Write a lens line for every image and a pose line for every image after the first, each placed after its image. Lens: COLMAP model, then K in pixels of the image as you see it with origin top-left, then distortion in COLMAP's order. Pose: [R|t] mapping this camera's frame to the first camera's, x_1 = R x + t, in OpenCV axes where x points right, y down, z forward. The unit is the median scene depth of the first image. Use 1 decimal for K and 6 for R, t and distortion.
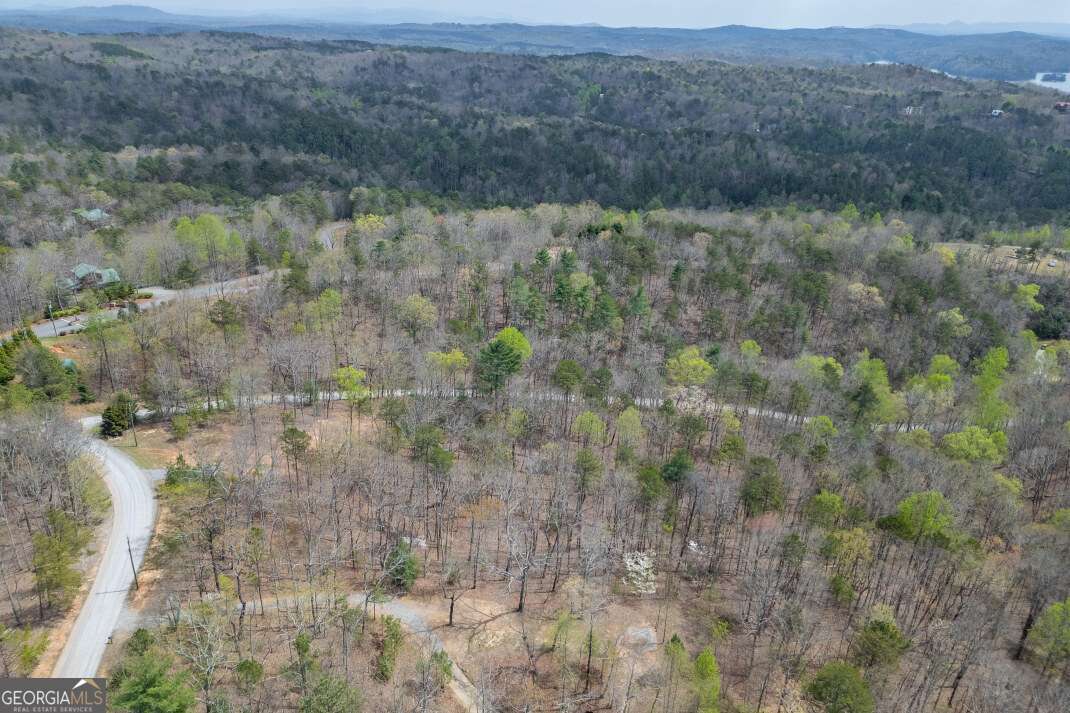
lens RADIAL K [[750.6, 0, 535.5], [0, 750.6, 350.9], [0, 0, 1]] dist [0.076968, -0.047570]
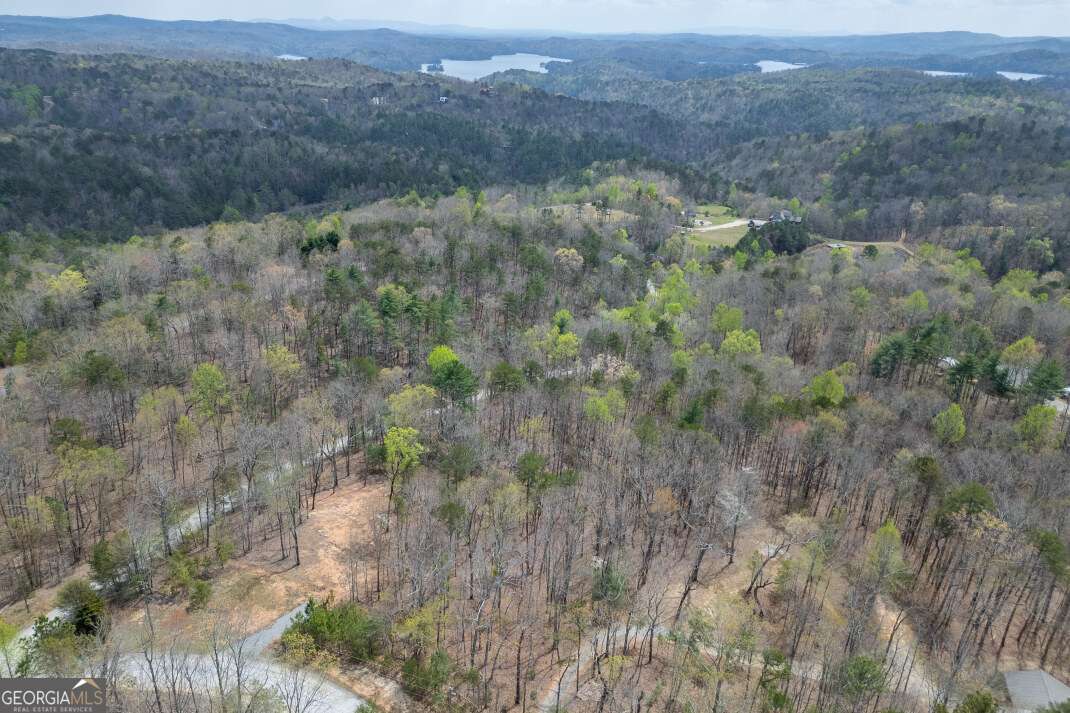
lens RADIAL K [[750.6, 0, 529.0], [0, 750.6, 357.8], [0, 0, 1]] dist [0.076968, -0.047570]
pose [[0.757183, -0.264955, 0.597053, -0.099823], [0.255807, 0.961312, 0.102188, -0.014727], [-0.601030, 0.075355, 0.795666, 0.029640]]
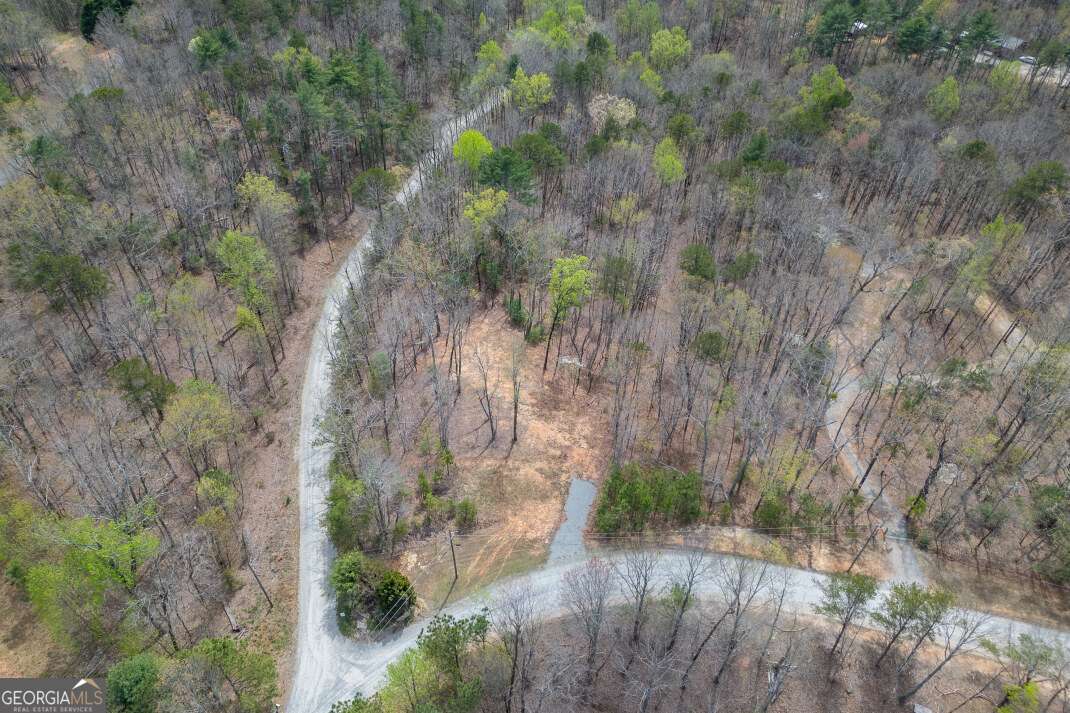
lens RADIAL K [[750.6, 0, 529.0], [0, 750.6, 359.8], [0, 0, 1]] dist [0.076968, -0.047570]
pose [[0.418685, -0.656692, 0.627263, -0.122710], [0.358165, 0.754137, 0.550450, -0.047017], [-0.834519, -0.005801, 0.550949, 0.095860]]
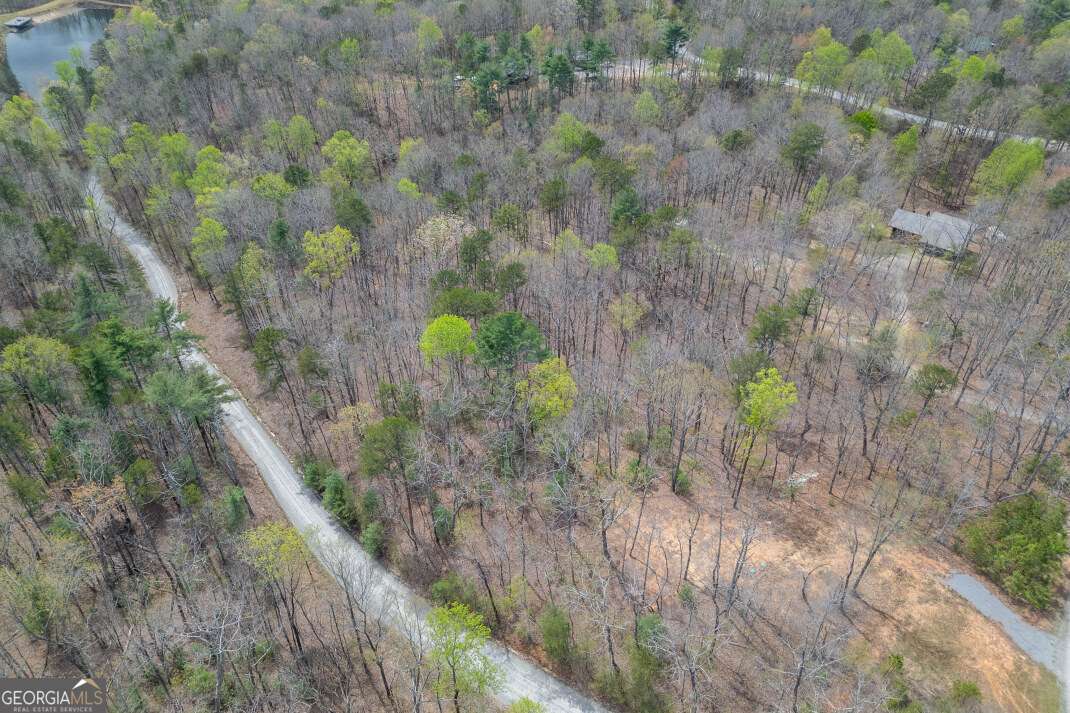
lens RADIAL K [[750.6, 0, 537.9], [0, 750.6, 358.4], [0, 0, 1]] dist [0.076968, -0.047570]
pose [[-0.385764, -0.620991, 0.682316, -0.094280], [0.348714, 0.586556, 0.730992, -0.077137], [-0.854157, 0.519924, -0.009724, 0.175390]]
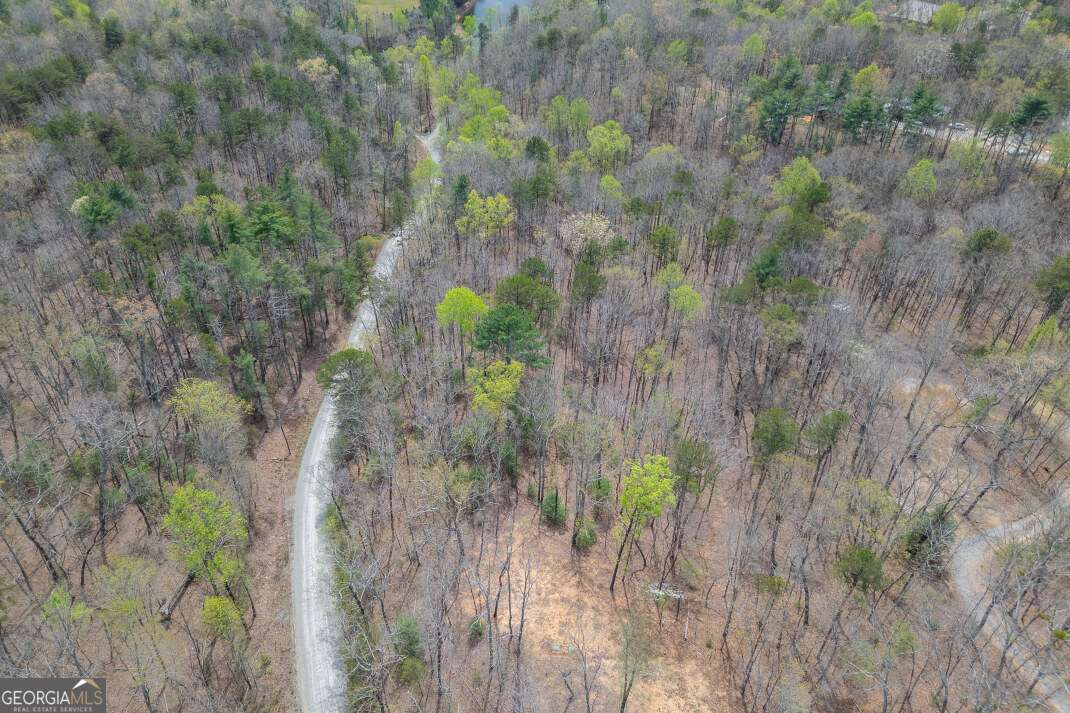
lens RADIAL K [[750.6, 0, 531.0], [0, 750.6, 359.6], [0, 0, 1]] dist [0.076968, -0.047570]
pose [[0.238143, -0.648432, 0.723066, -0.098861], [0.382713, 0.746899, 0.543758, -0.055898], [-0.892647, 0.147235, 0.426032, 0.125140]]
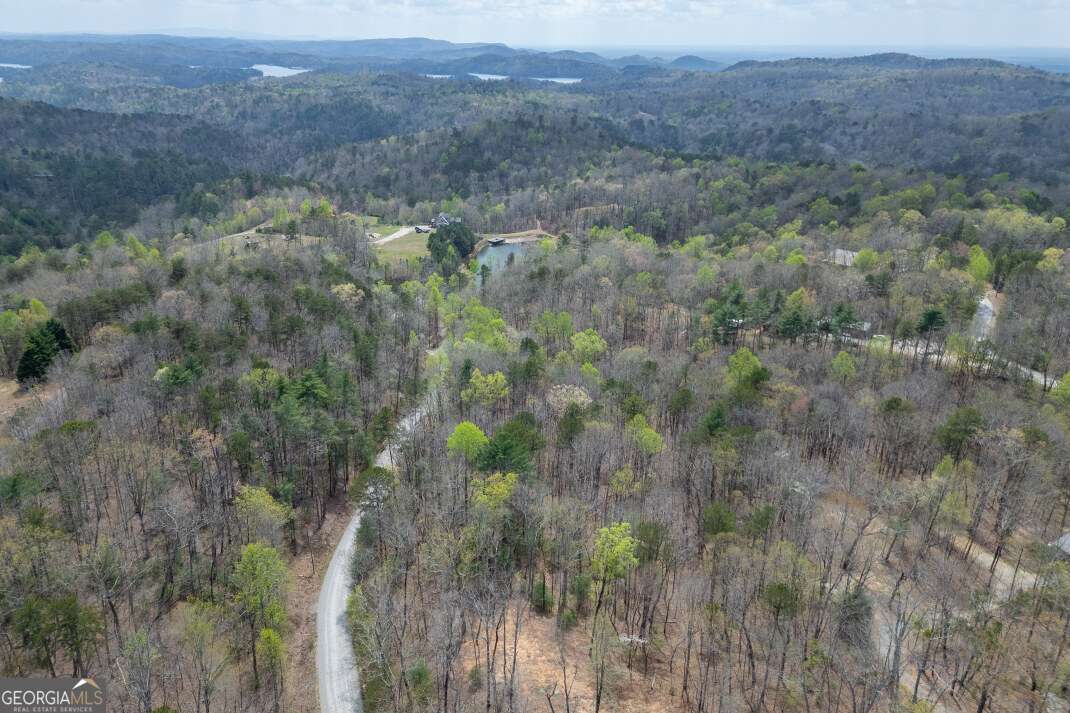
lens RADIAL K [[750.6, 0, 532.6], [0, 750.6, 367.4], [0, 0, 1]] dist [0.076968, -0.047570]
pose [[0.229857, -0.399381, 0.887502, -0.132170], [0.379038, 0.876652, 0.296330, -0.052937], [-0.896379, 0.268284, 0.352885, 0.117053]]
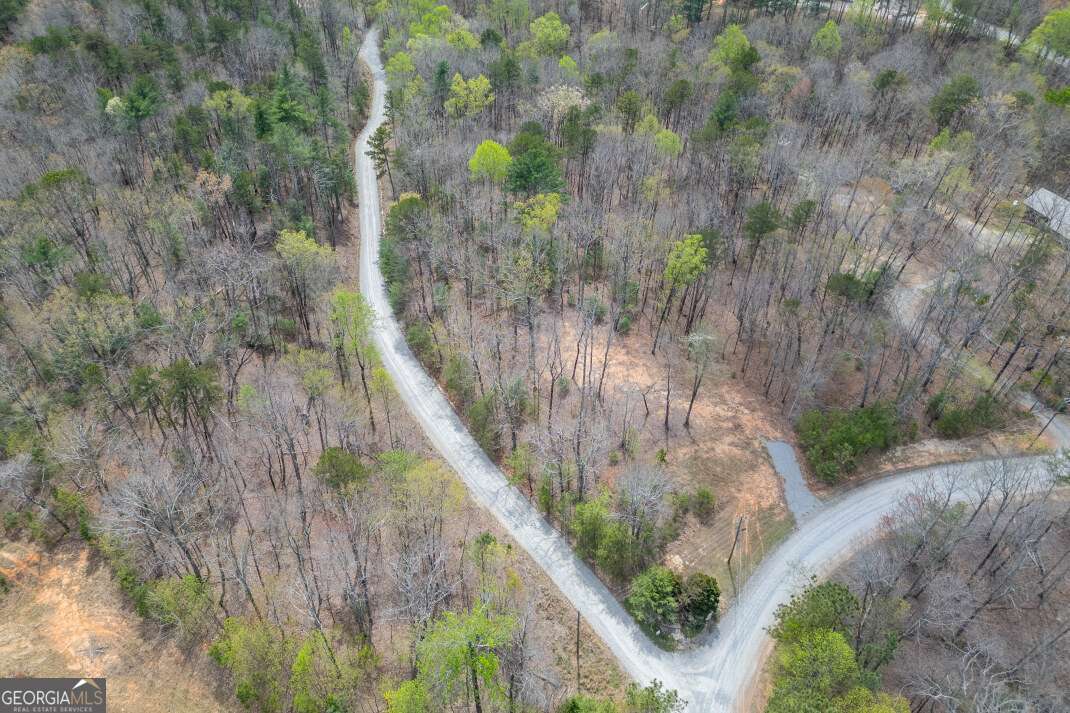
lens RADIAL K [[750.6, 0, 530.0], [0, 750.6, 359.8], [0, 0, 1]] dist [0.076968, -0.047570]
pose [[0.068186, -0.723903, 0.686524, -0.133692], [0.387530, 0.653309, 0.650390, -0.066147], [-0.919332, 0.221701, 0.325081, 0.139898]]
